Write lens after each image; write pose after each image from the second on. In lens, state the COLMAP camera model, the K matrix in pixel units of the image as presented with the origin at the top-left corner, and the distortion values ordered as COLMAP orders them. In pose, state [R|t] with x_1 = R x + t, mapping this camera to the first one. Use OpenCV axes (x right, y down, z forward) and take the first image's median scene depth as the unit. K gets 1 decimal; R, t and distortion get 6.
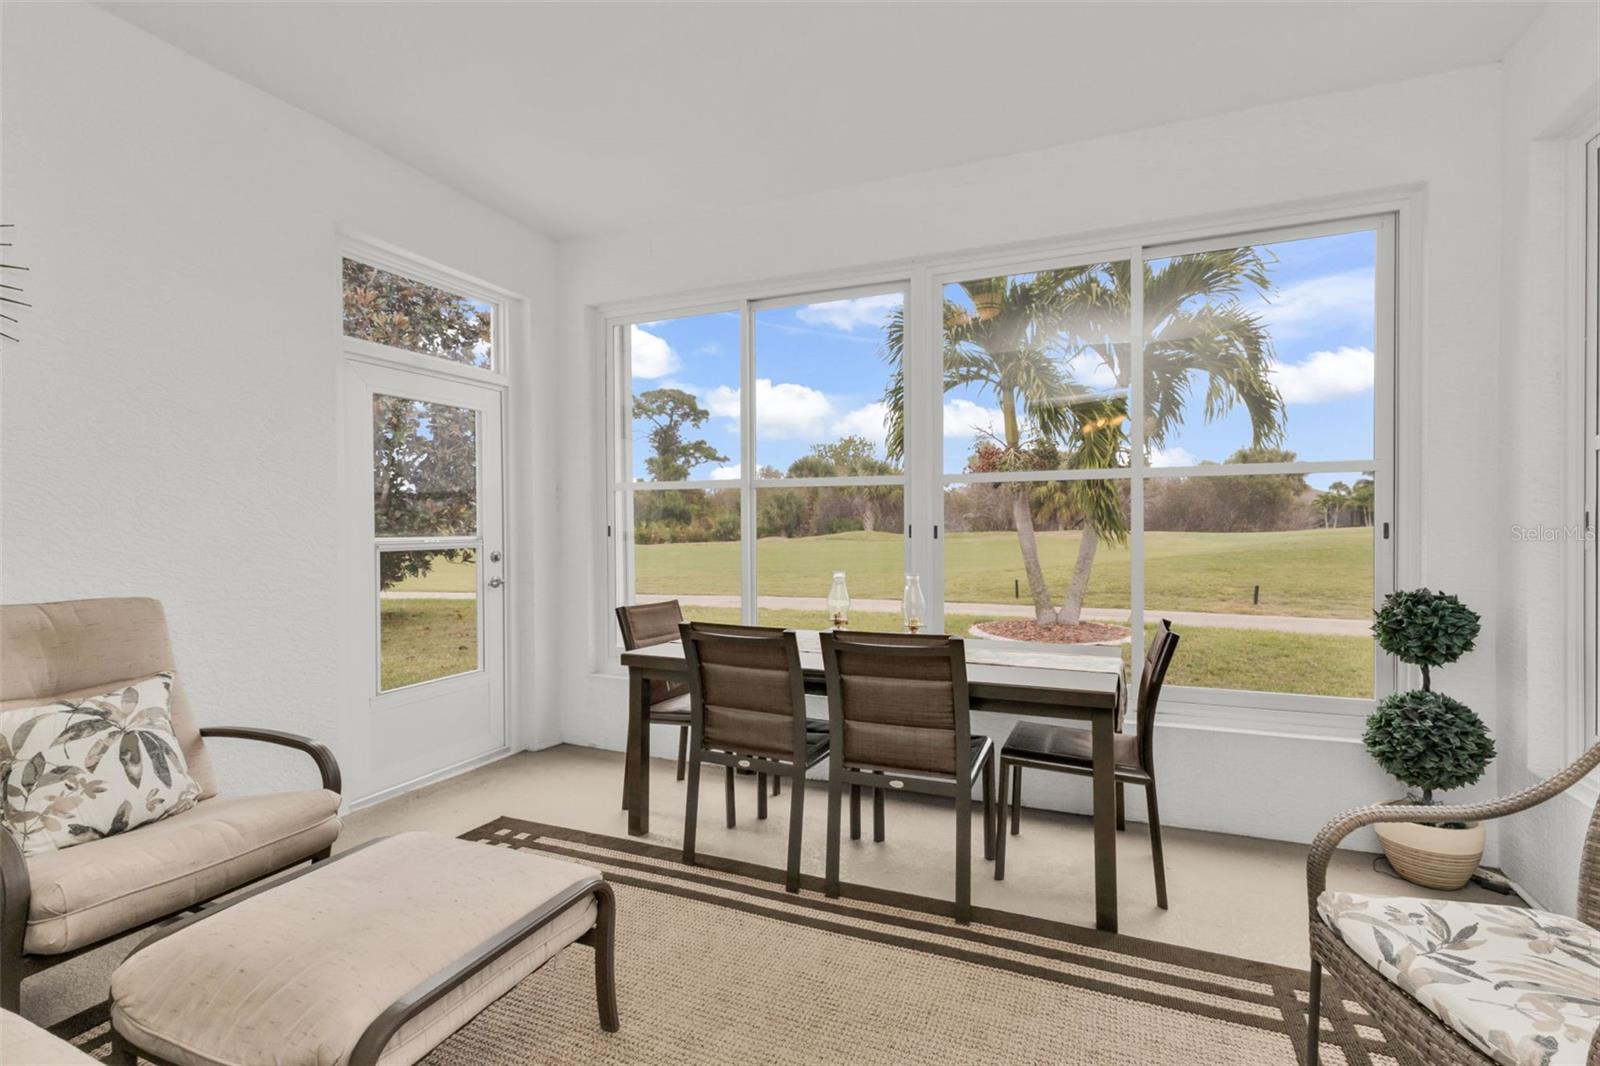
lens RADIAL K [[715.1, 0, 790.8], [0, 715.1, 517.4], [0, 0, 1]] dist [-0.015175, 0.012530]
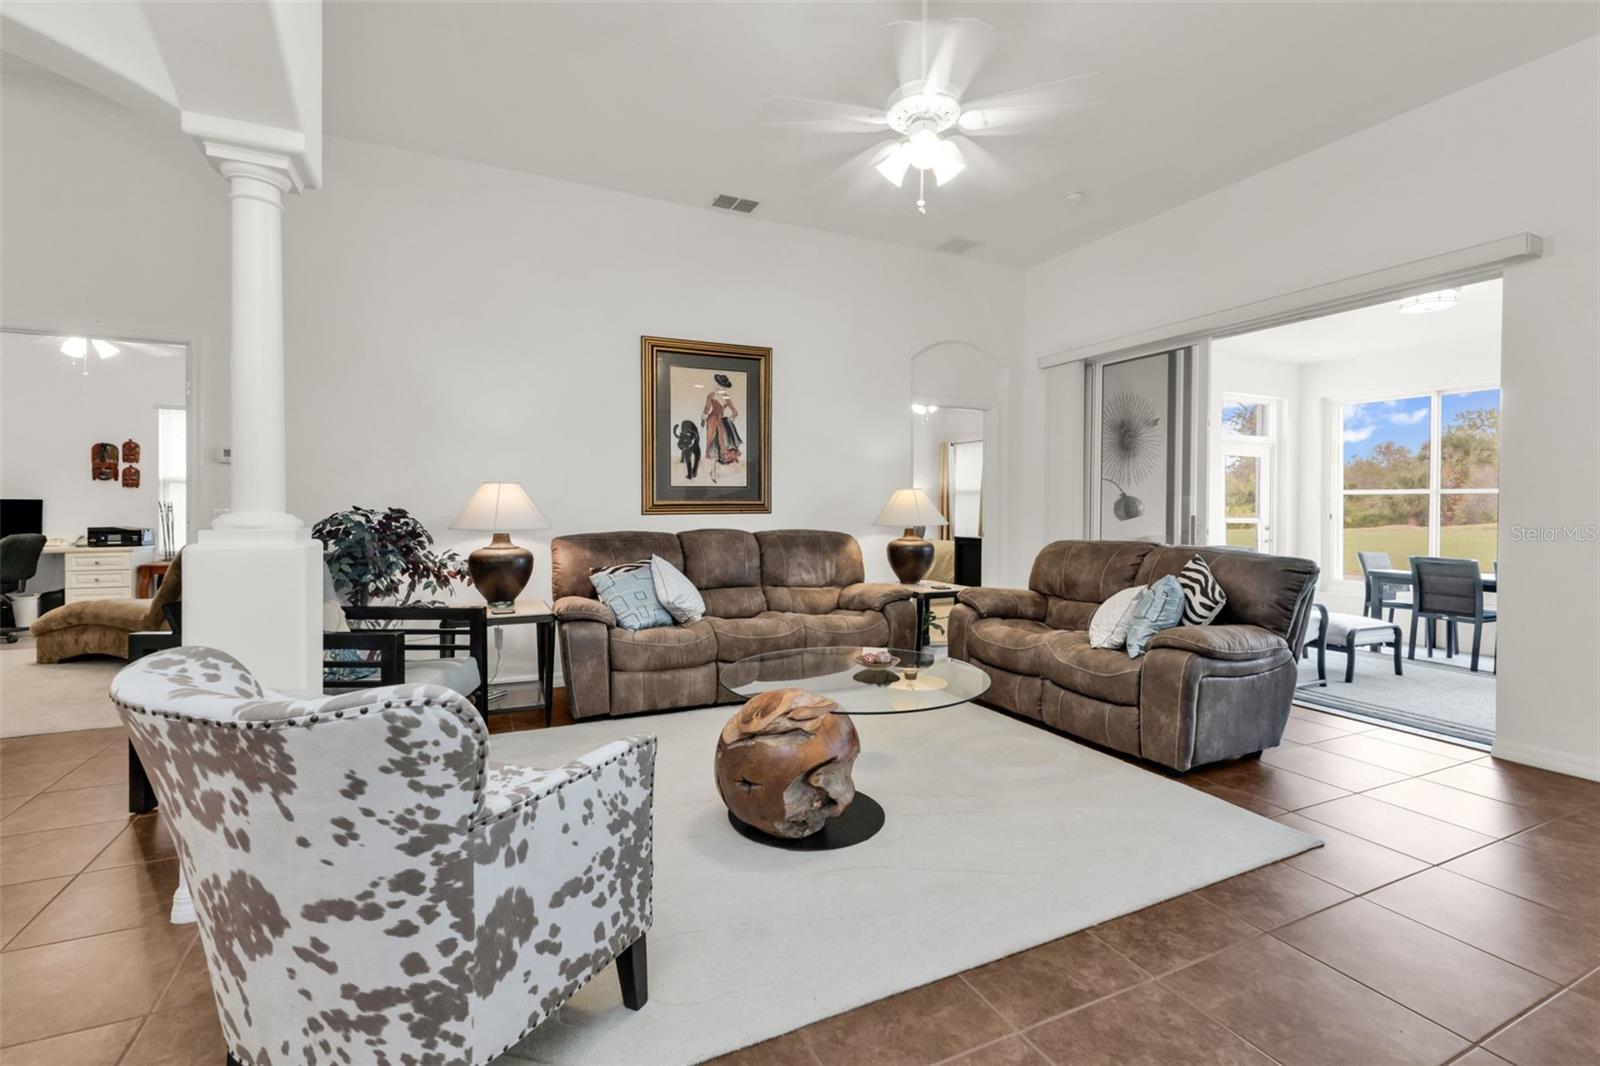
lens RADIAL K [[715.1, 0, 790.8], [0, 715.1, 517.4], [0, 0, 1]] dist [-0.015175, 0.012530]
pose [[0.754052, 0.019571, -0.656523, -0.102970], [-0.003159, 0.999652, 0.026171, -0.024487], [0.656807, -0.017661, 0.753852, -1.435593]]
